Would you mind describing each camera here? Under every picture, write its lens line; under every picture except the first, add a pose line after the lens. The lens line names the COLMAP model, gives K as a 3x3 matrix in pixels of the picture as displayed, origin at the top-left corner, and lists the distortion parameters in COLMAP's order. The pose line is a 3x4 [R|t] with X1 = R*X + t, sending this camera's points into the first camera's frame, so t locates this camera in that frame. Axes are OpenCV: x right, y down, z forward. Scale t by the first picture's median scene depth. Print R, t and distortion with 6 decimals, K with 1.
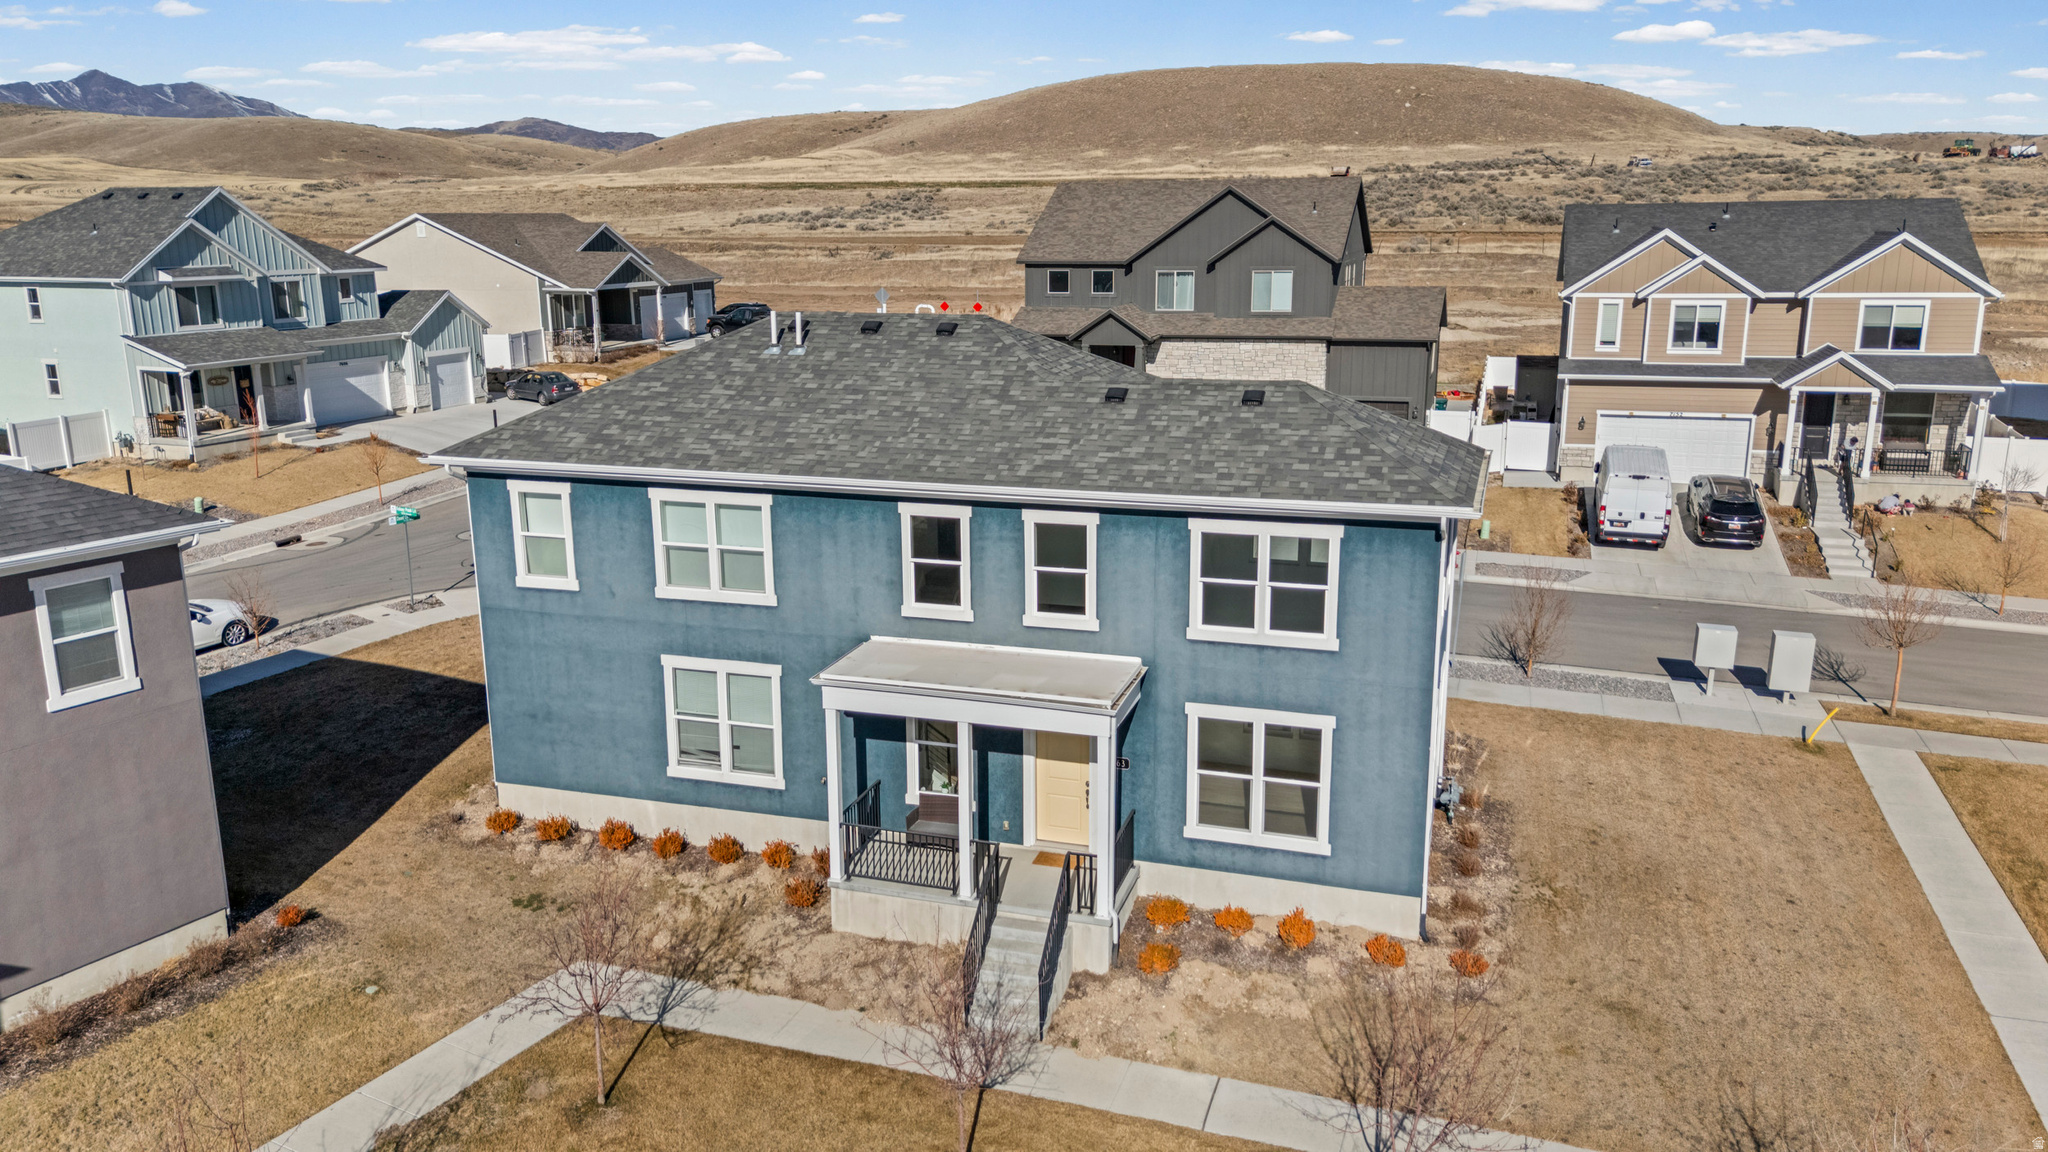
lens RADIAL K [[1547.3, 0, 1024.0], [0, 1547.3, 576.0], [0, 0, 1]] dist [0.097019, -0.105988]
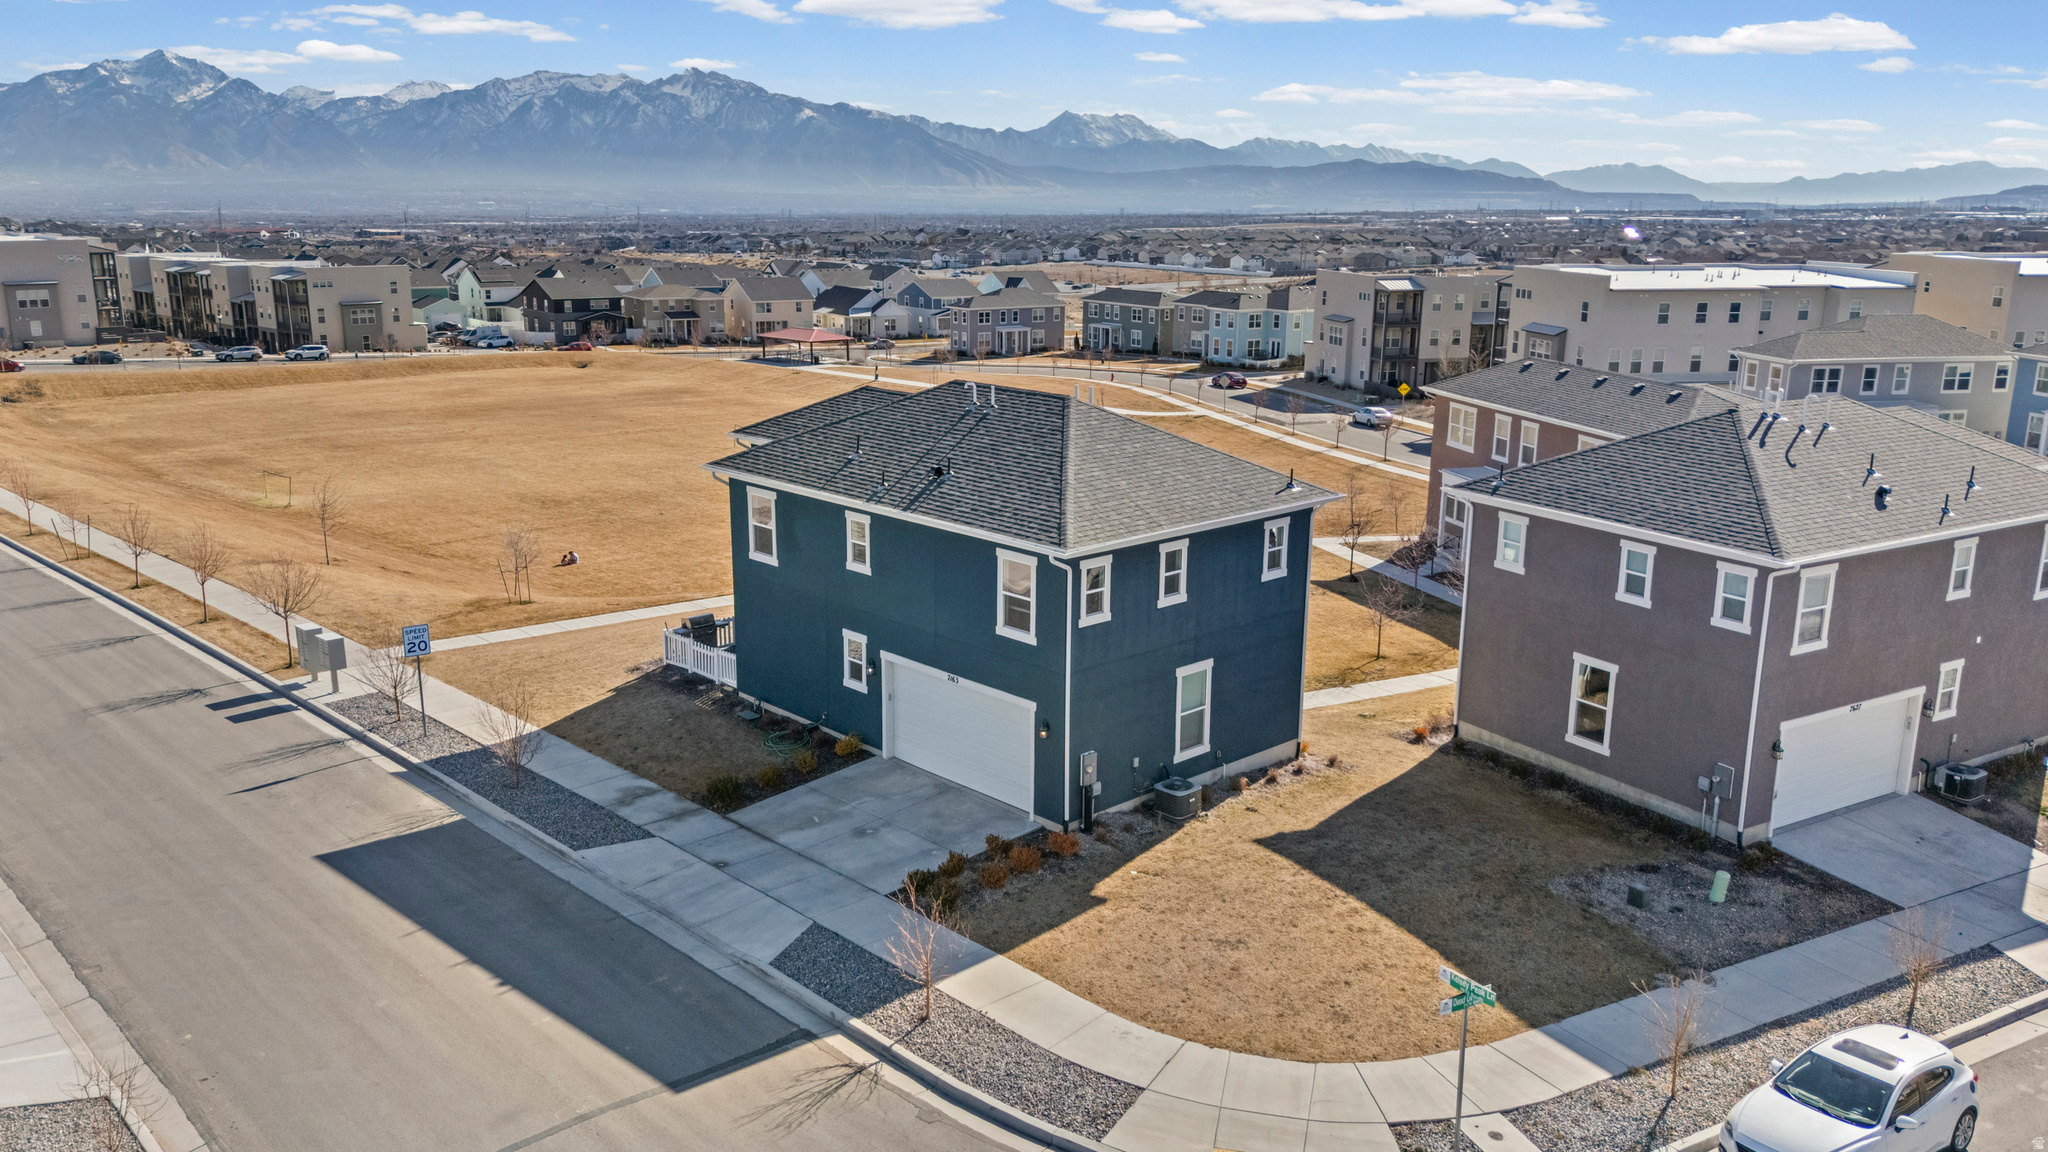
lens RADIAL K [[1547.3, 0, 1024.0], [0, 1547.3, 576.0], [0, 0, 1]] dist [0.097019, -0.105988]
pose [[-0.883507, -0.109340, 0.455477, -0.700975], [0.110183, 0.896580, 0.428956, -0.566246], [-0.455274, 0.429172, -0.780088, 2.024140]]
